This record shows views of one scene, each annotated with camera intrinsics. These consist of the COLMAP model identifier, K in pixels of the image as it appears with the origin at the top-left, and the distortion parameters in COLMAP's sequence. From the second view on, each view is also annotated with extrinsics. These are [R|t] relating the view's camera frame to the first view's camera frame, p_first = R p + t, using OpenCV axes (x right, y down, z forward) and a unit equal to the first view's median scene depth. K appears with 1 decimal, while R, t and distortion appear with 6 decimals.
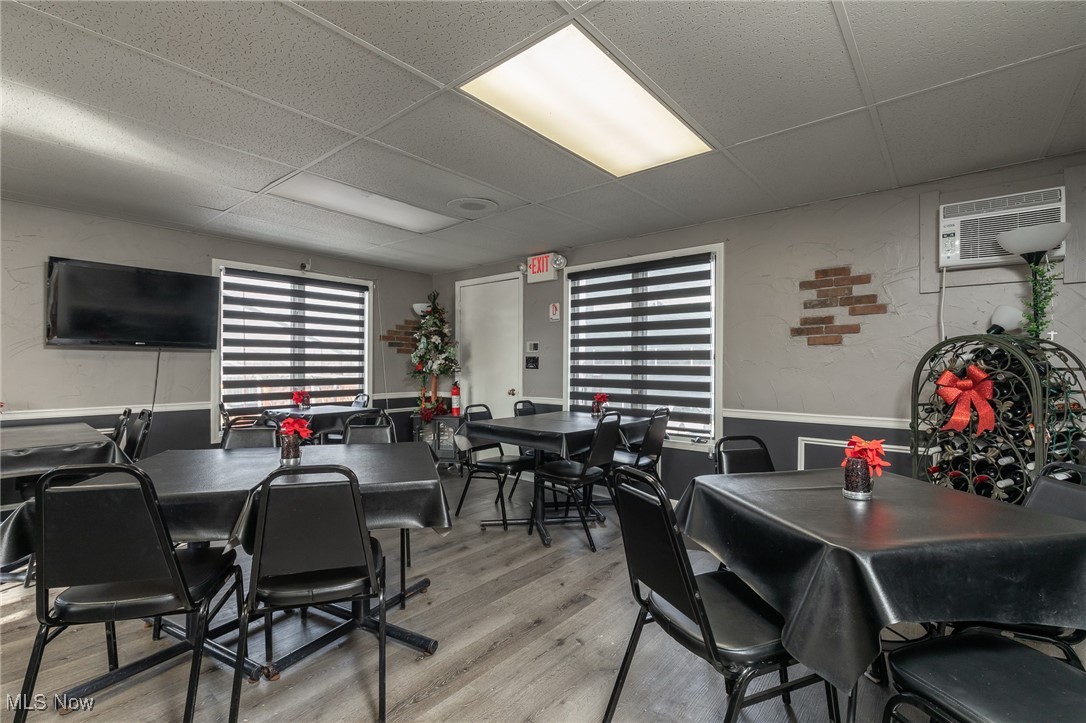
lens RADIAL K [[486.1, 0, 543.0], [0, 486.1, 361.5], [0, 0, 1]] dist [0.002855, 0.000260]
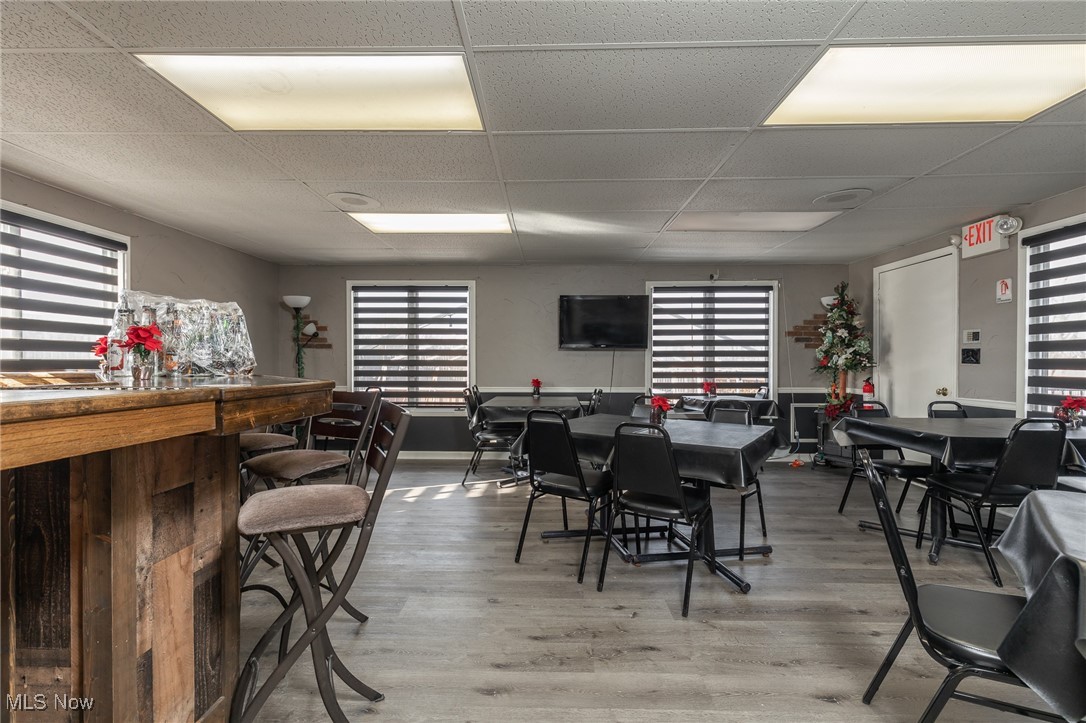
lens RADIAL K [[486.1, 0, 543.0], [0, 486.1, 361.5], [0, 0, 1]] dist [0.002855, 0.000260]
pose [[0.633128, -0.003396, -0.774040, 0.159137], [0.008998, 0.999955, 0.002973, 0.002846], [0.773995, -0.008847, 0.633130, -0.066923]]
